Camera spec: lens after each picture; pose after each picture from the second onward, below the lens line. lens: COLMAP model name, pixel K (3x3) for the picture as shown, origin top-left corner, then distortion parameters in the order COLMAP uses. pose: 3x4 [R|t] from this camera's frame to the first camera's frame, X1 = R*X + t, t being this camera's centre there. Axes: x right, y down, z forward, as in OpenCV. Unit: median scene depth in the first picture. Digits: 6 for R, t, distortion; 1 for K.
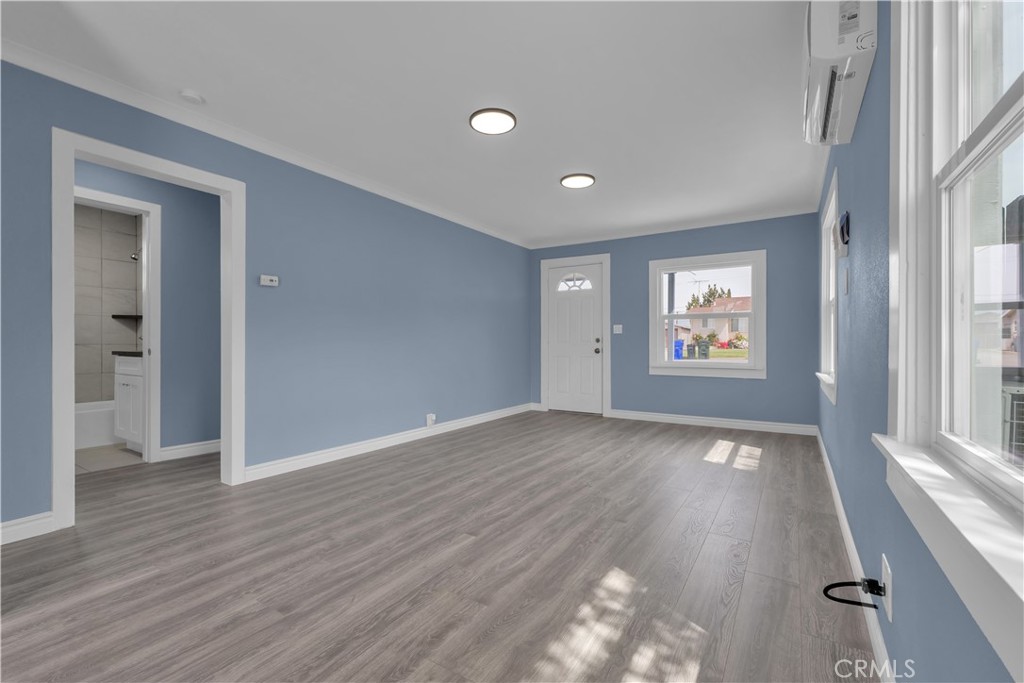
lens RADIAL K [[443.5, 0, 512.0], [0, 443.5, 341.5], [0, 0, 1]] dist [-0.000214, 0.000118]
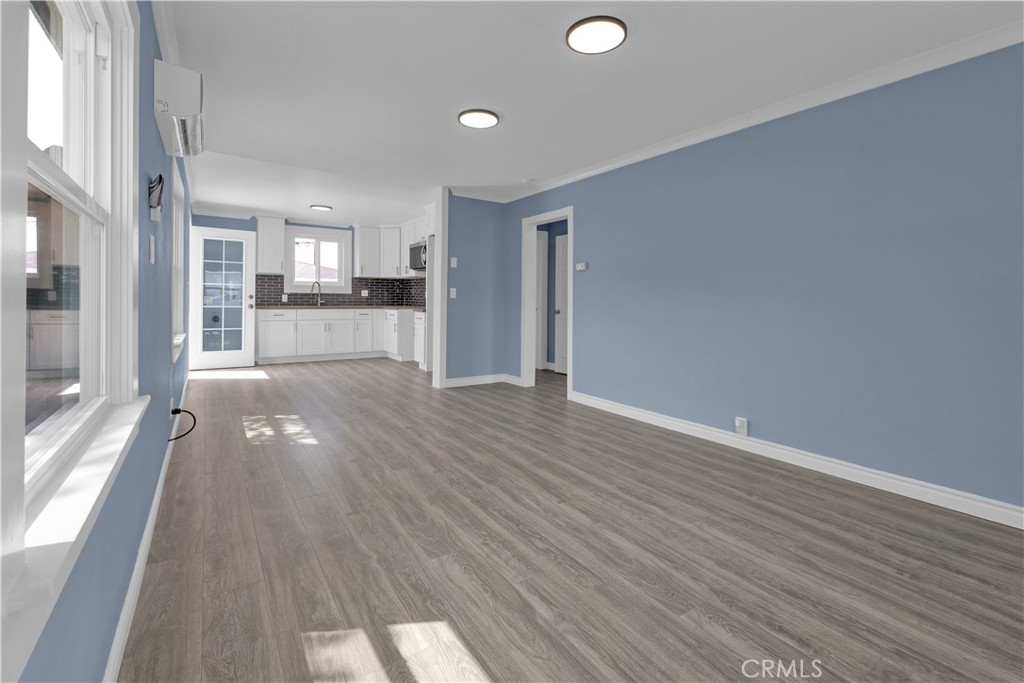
lens RADIAL K [[450.5, 0, 511.6], [0, 450.5, 302.0], [0, 0, 1]] dist [0.000031, -0.000056]
pose [[-0.402557, -0.002082, -0.915393, 0.727031], [-0.006409, 0.999979, 0.000544, -0.018758], [0.915373, 0.006086, -0.402562, 1.143153]]
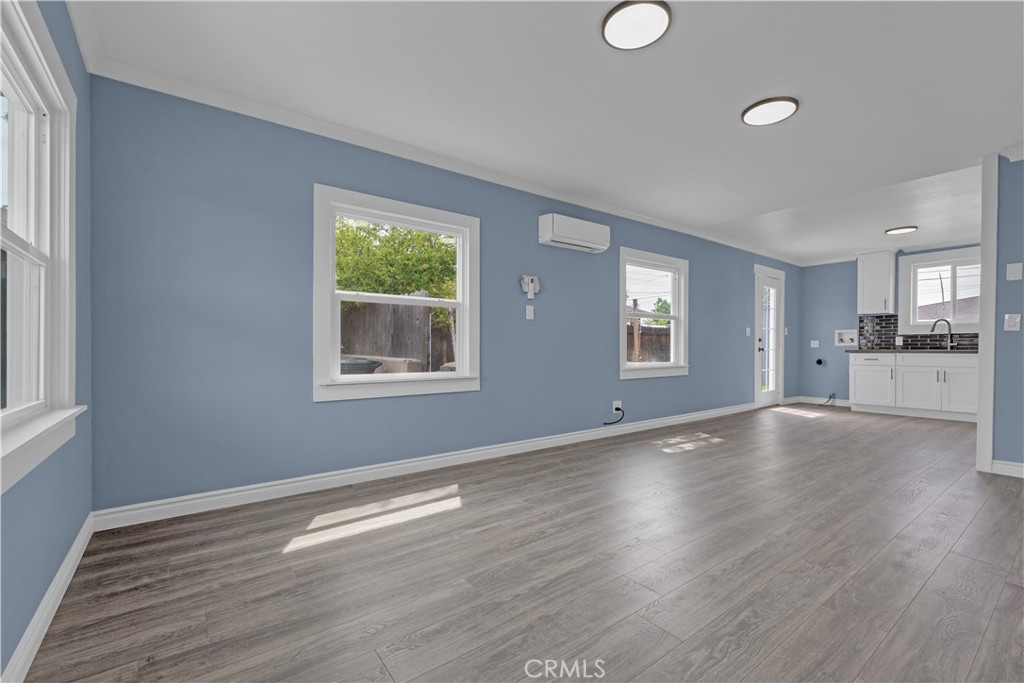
lens RADIAL K [[443.5, 0, 512.0], [0, 443.5, 341.5], [0, 0, 1]] dist [-0.000214, 0.000118]
pose [[-0.935933, 0.002192, 0.352171, 0.099301], [-0.004800, 0.999808, -0.018981, 0.013078], [-0.352145, -0.019455, -0.935743, 1.542588]]
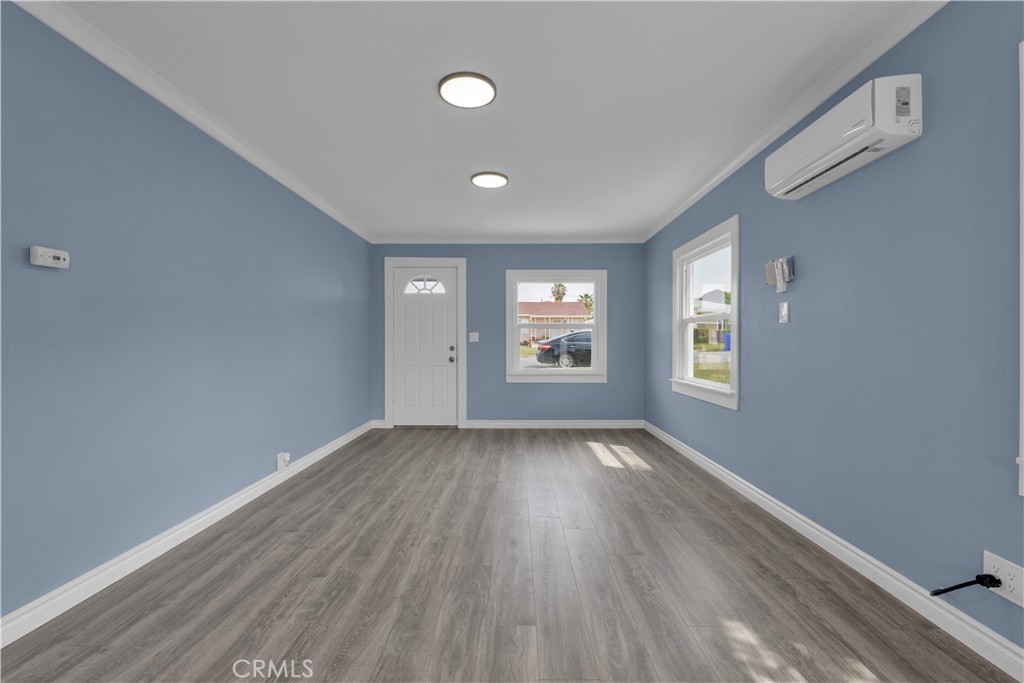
lens RADIAL K [[438.2, 0, 513.5], [0, 438.2, 338.7], [0, 0, 1]] dist [-0.001211, -0.000093]
pose [[0.850372, 0.003907, 0.526168, -0.288158], [-0.002771, 0.999992, -0.002946, -0.031861], [-0.526175, 0.001047, 0.850376, 0.206661]]
